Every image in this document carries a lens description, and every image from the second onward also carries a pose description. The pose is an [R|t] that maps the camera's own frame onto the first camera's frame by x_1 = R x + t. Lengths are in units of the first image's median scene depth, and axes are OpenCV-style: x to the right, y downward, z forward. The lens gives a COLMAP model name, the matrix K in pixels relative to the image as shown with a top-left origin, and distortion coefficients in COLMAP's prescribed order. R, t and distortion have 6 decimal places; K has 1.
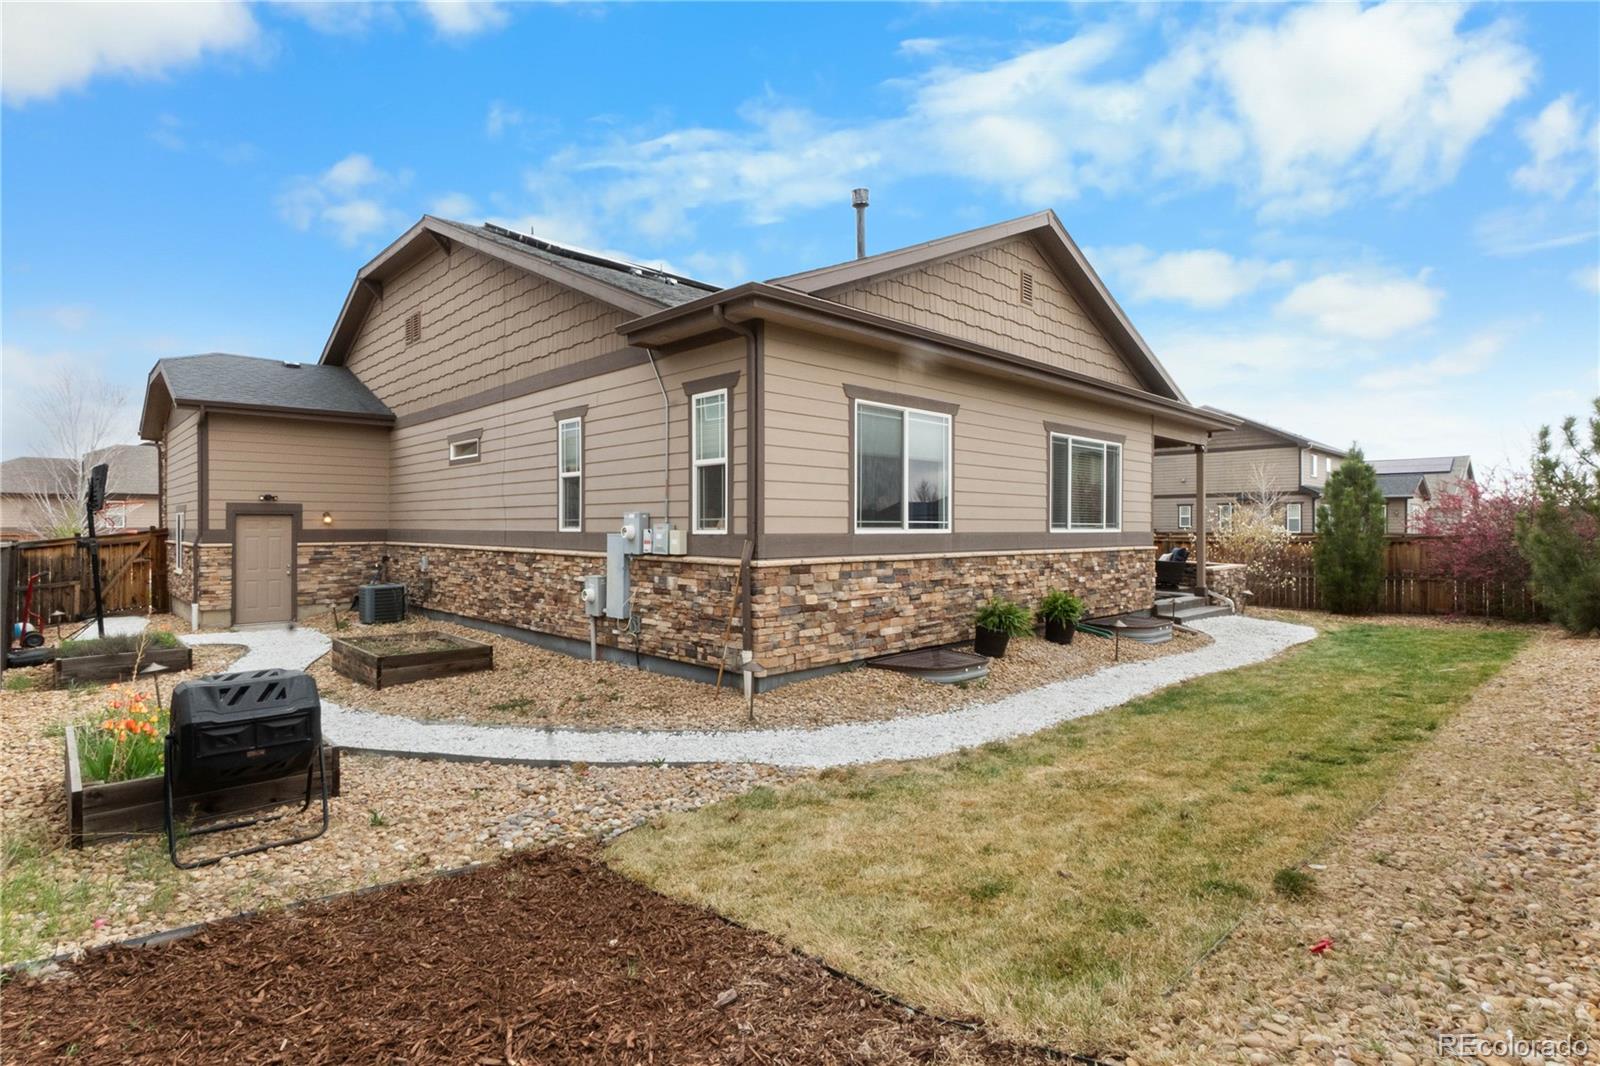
lens RADIAL K [[782.0, 0, 806.3], [0, 782.0, 531.9], [0, 0, 1]] dist [0.000205, -0.000576]
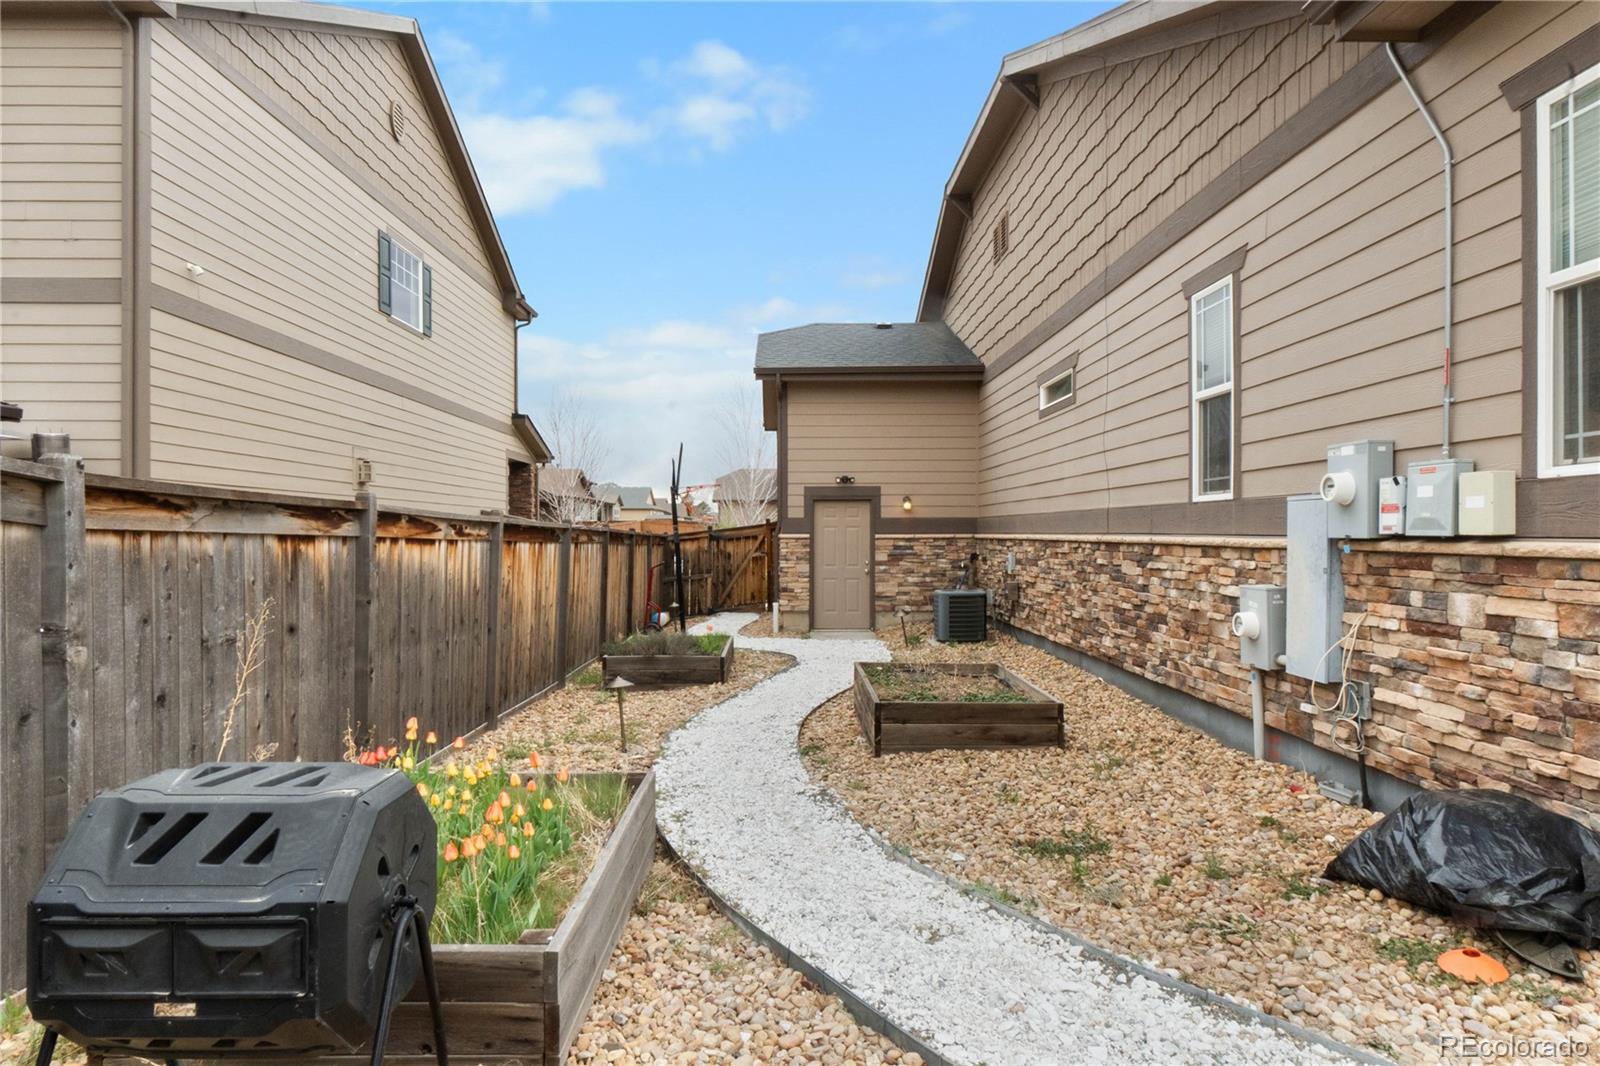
lens RADIAL K [[878.6, 0, 811.7], [0, 878.6, 532.5], [0, 0, 1]] dist [-0.002073, 0.000400]
pose [[0.722794, -0.003578, -0.691054, -0.089229], [-0.004087, 0.999947, -0.009452, 0.027674], [0.691051, 0.009656, 0.722741, 0.388566]]
